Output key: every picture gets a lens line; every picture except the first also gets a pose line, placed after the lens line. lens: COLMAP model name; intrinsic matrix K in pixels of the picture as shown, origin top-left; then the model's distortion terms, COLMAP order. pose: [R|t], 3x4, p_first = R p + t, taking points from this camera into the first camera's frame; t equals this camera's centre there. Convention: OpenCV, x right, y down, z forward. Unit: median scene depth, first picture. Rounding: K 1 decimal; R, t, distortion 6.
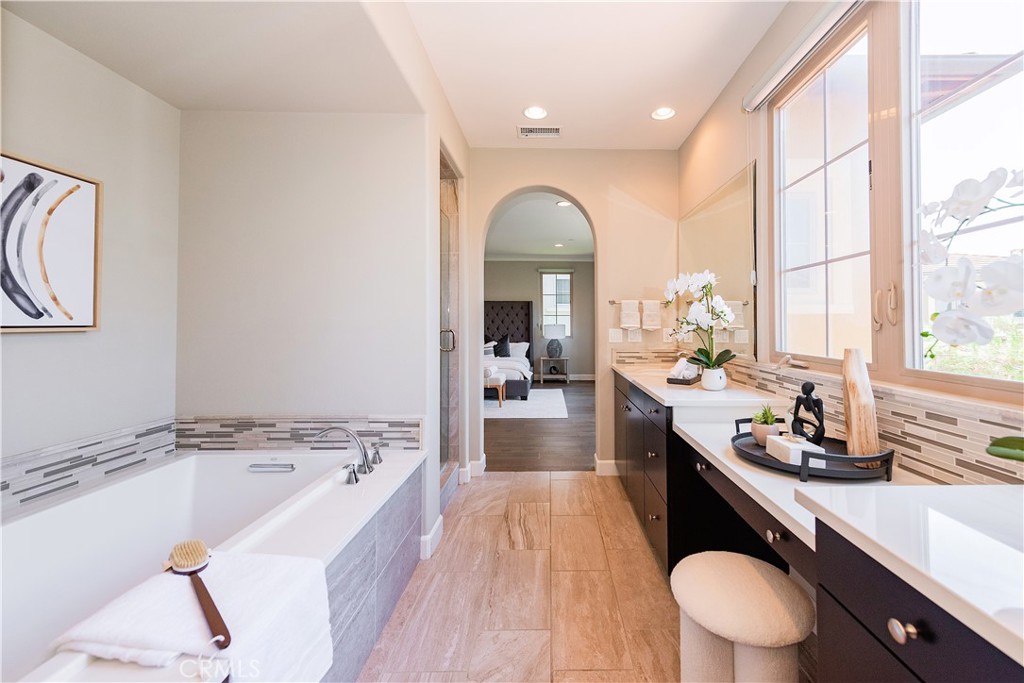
lens RADIAL K [[409.4, 0, 564.6], [0, 409.4, 314.0], [0, 0, 1]] dist [0.010863, -0.000025]
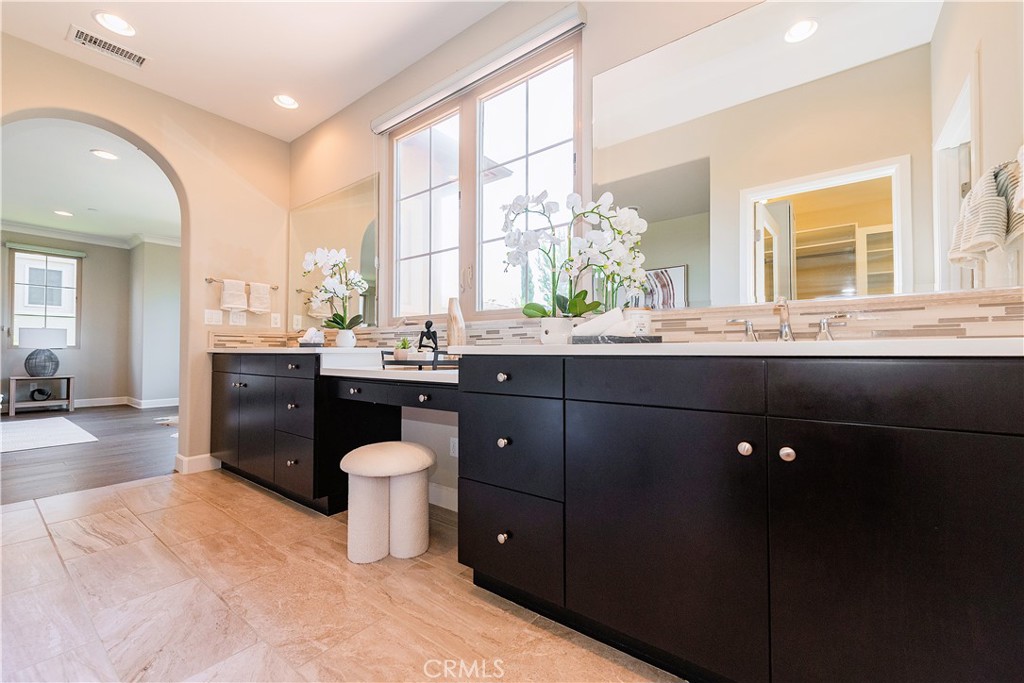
lens RADIAL K [[412.7, 0, 506.9], [0, 412.7, 333.2], [0, 0, 1]] dist [0.005181, -0.000167]
pose [[0.640327, 0.039970, 0.767062, -0.255000], [-0.023293, 0.999196, -0.032622, 0.162884], [-0.767749, 0.003022, 0.640744, -0.132977]]
